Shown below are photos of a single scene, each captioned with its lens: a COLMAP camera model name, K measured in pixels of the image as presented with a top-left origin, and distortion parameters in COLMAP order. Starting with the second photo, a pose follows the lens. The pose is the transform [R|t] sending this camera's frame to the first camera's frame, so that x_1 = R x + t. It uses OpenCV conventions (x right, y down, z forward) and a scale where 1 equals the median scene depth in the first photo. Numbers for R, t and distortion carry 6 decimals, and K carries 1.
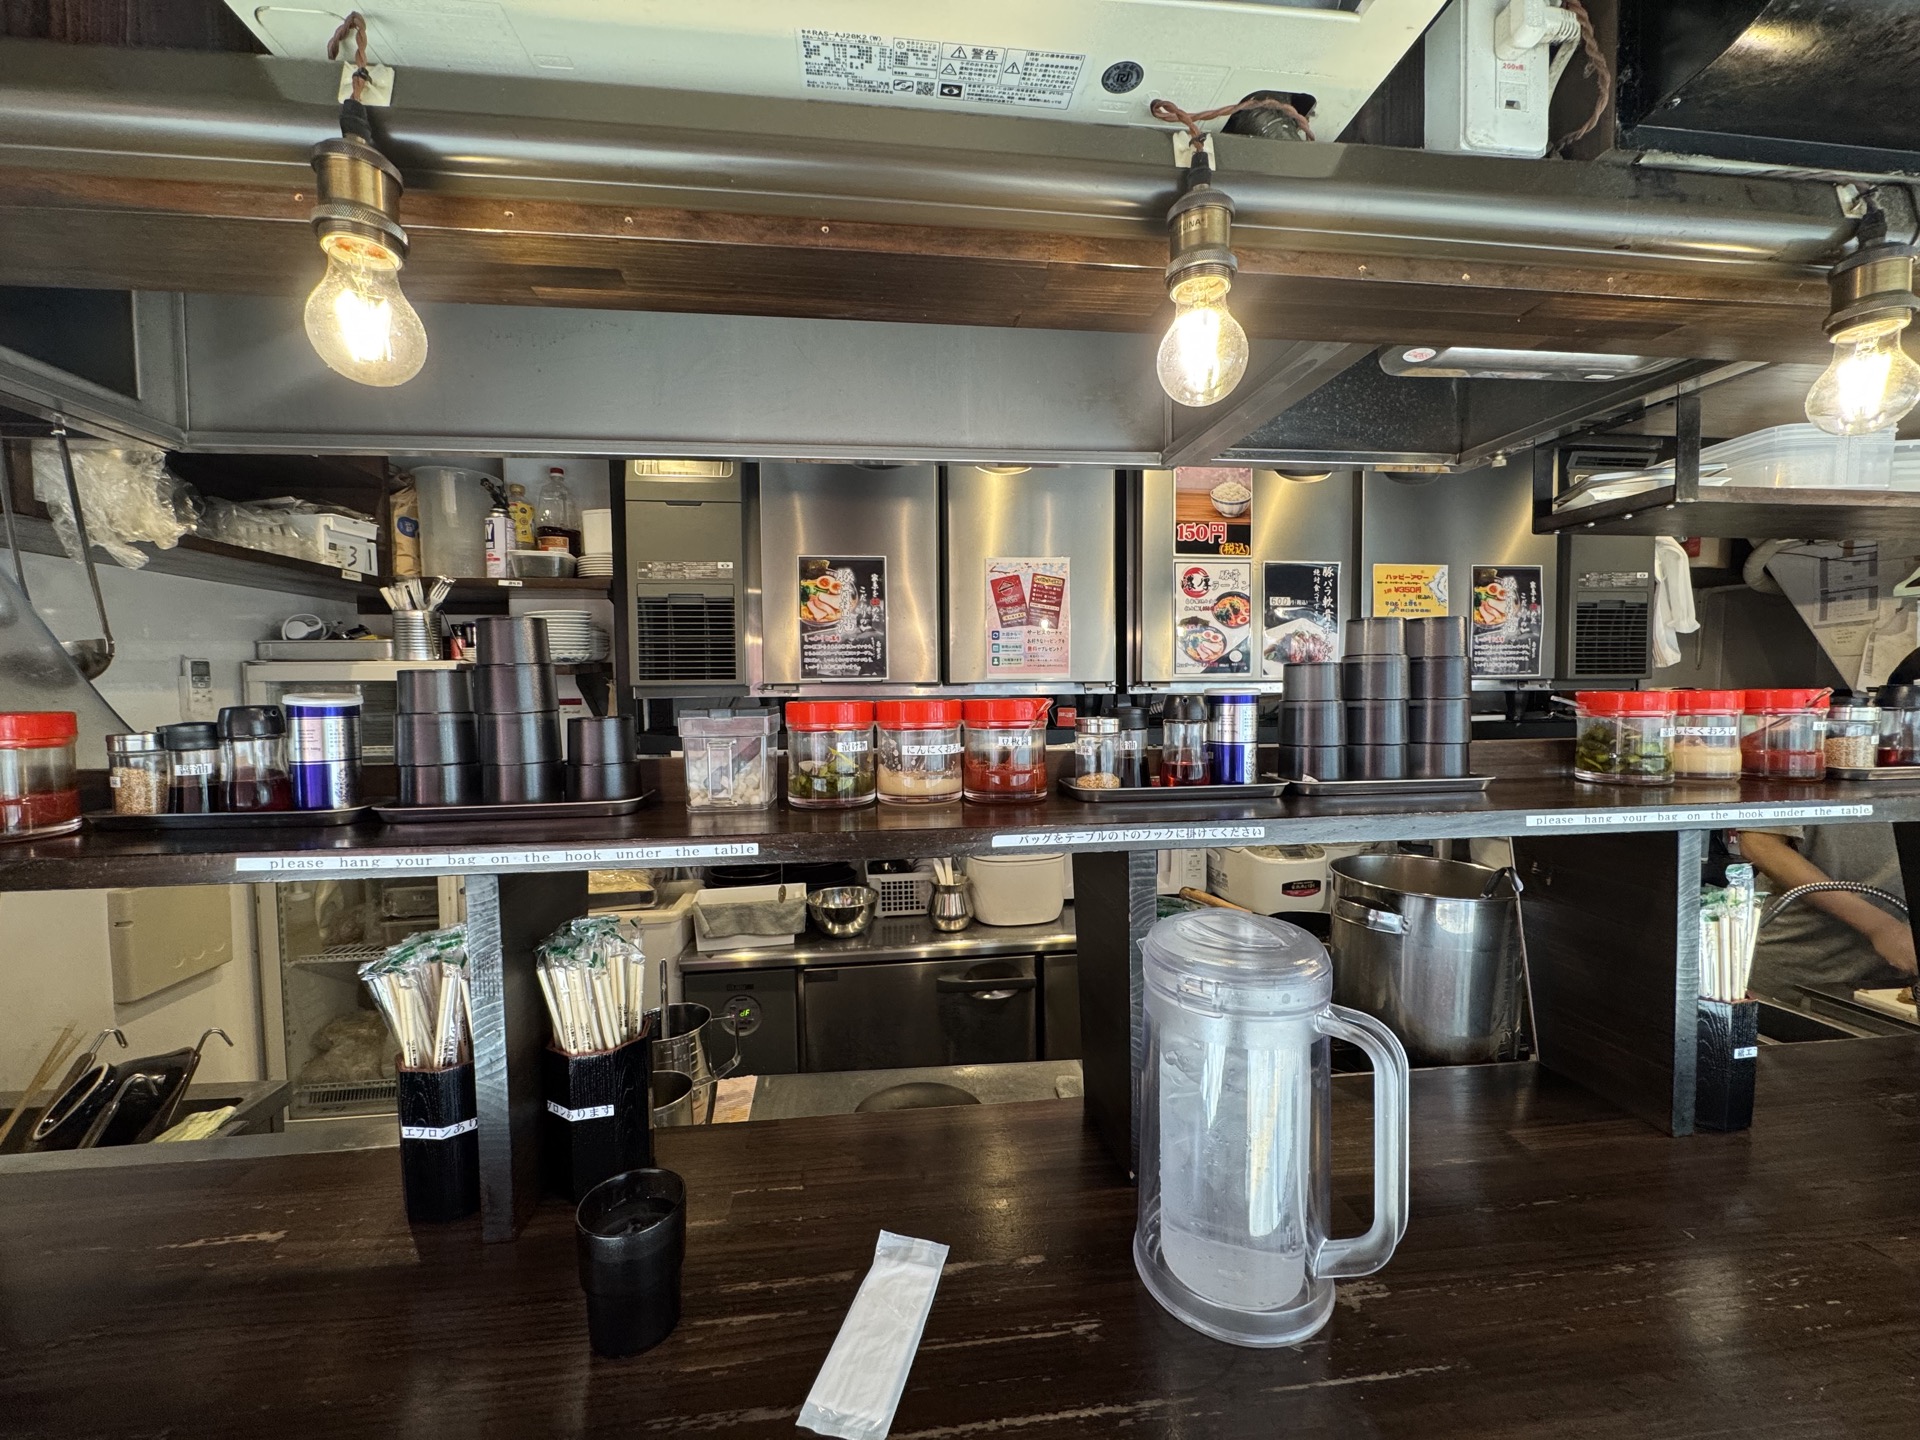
lens RADIAL K [[751.4, 0, 960.0], [0, 751.4, 720.0], [0, 0, 1]] dist [-0.000225, -0.000006]
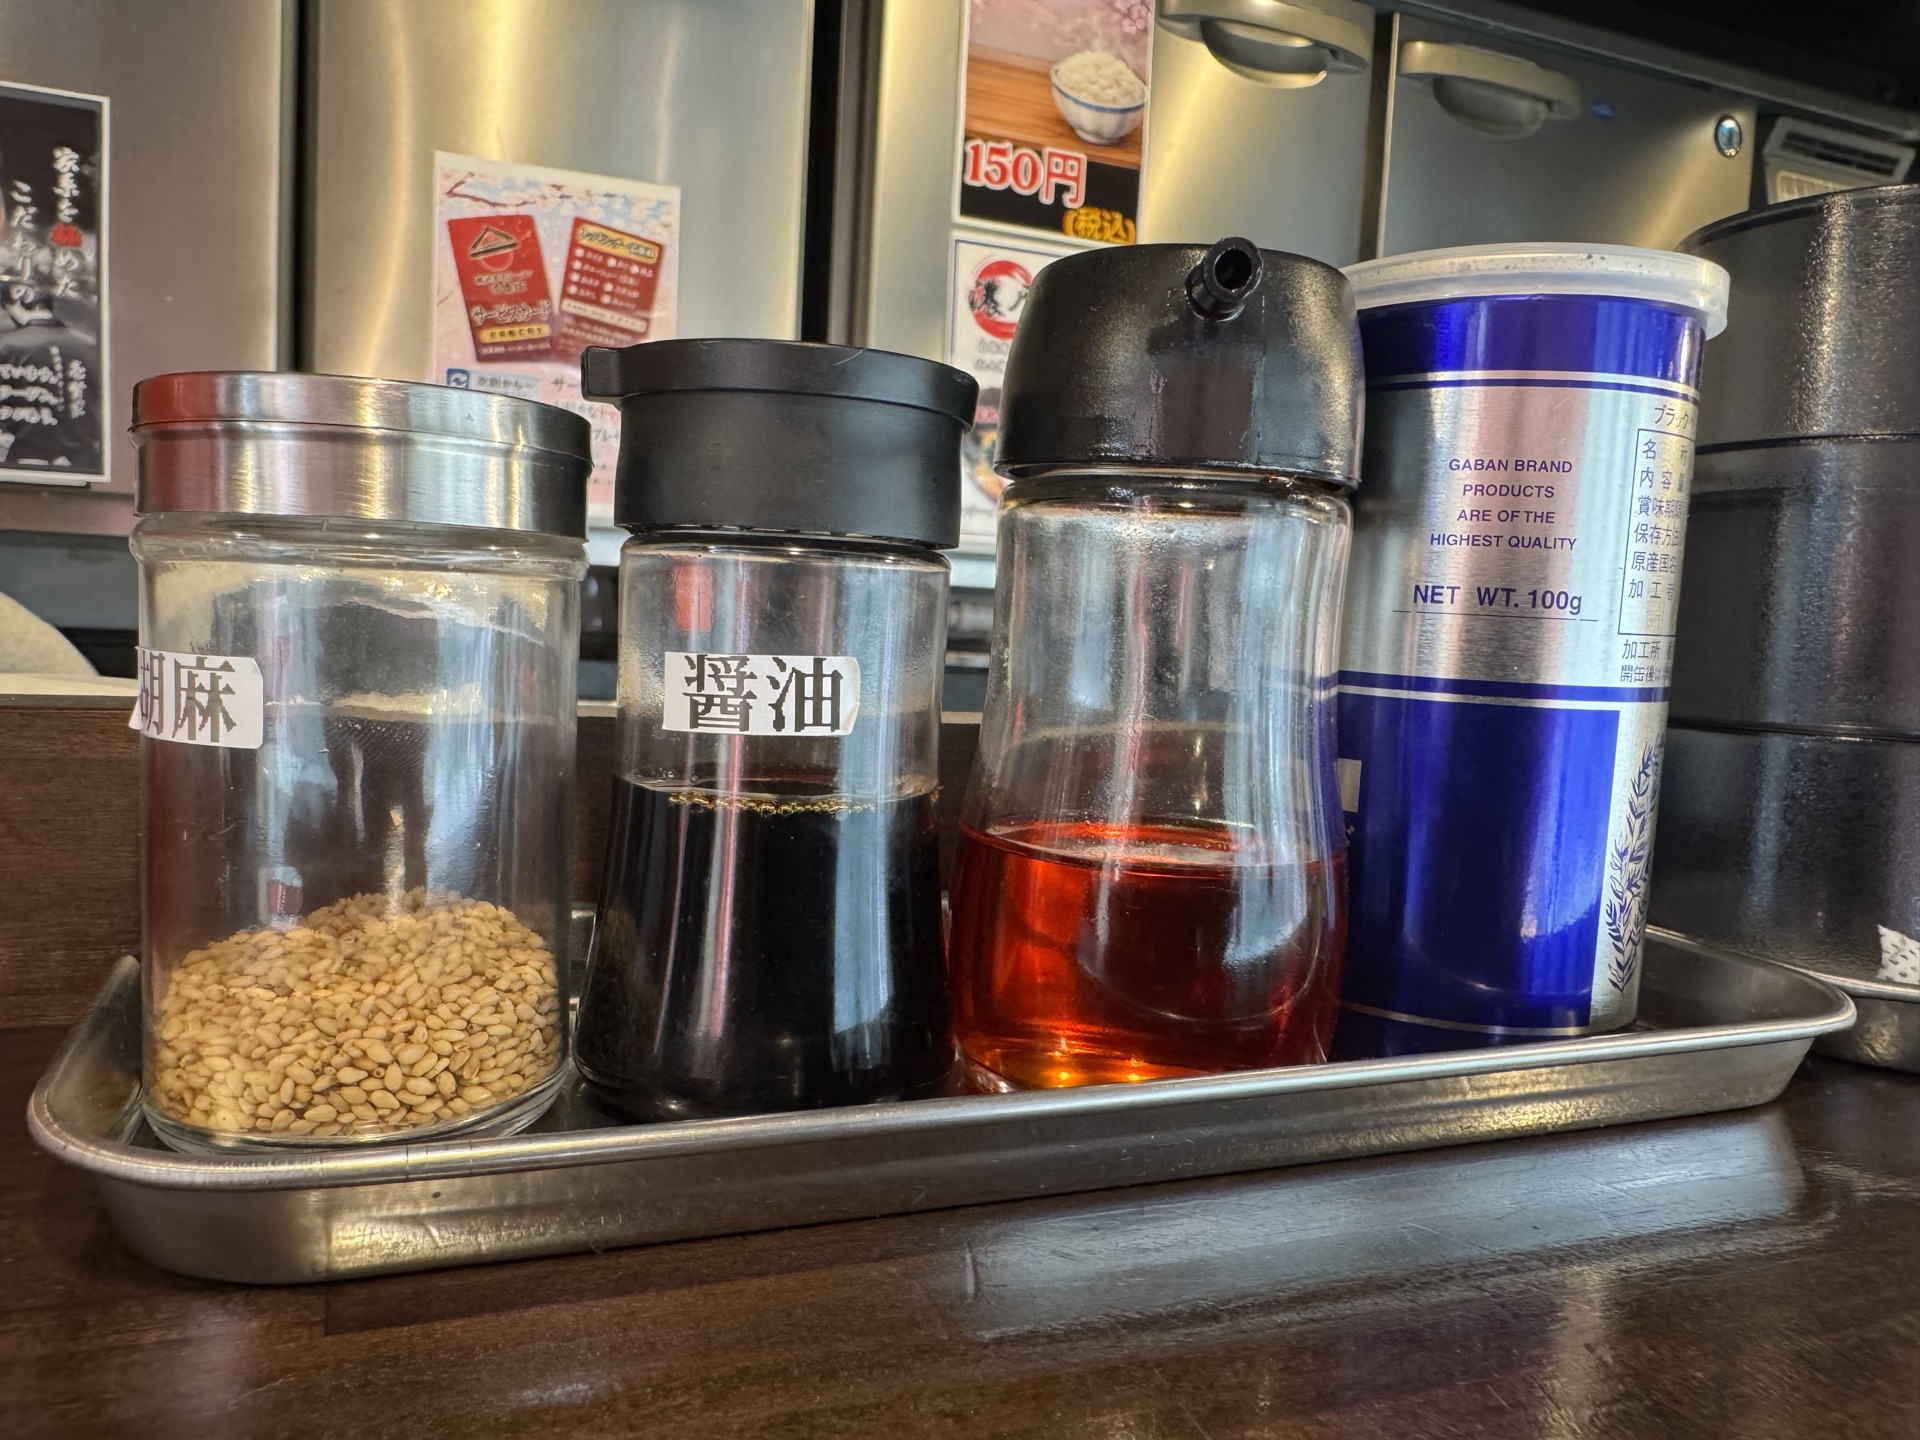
lens RADIAL K [[1534.0, 0, 960.0], [0, 1534.0, 720.0], [0, 0, 1]] dist [-0.001578, -0.000378]
pose [[0.953062, 0.036654, 0.300547, 0.061449], [-0.048687, 0.998281, 0.032643, 0.009946], [-0.298834, -0.045744, 0.953208, 0.240413]]
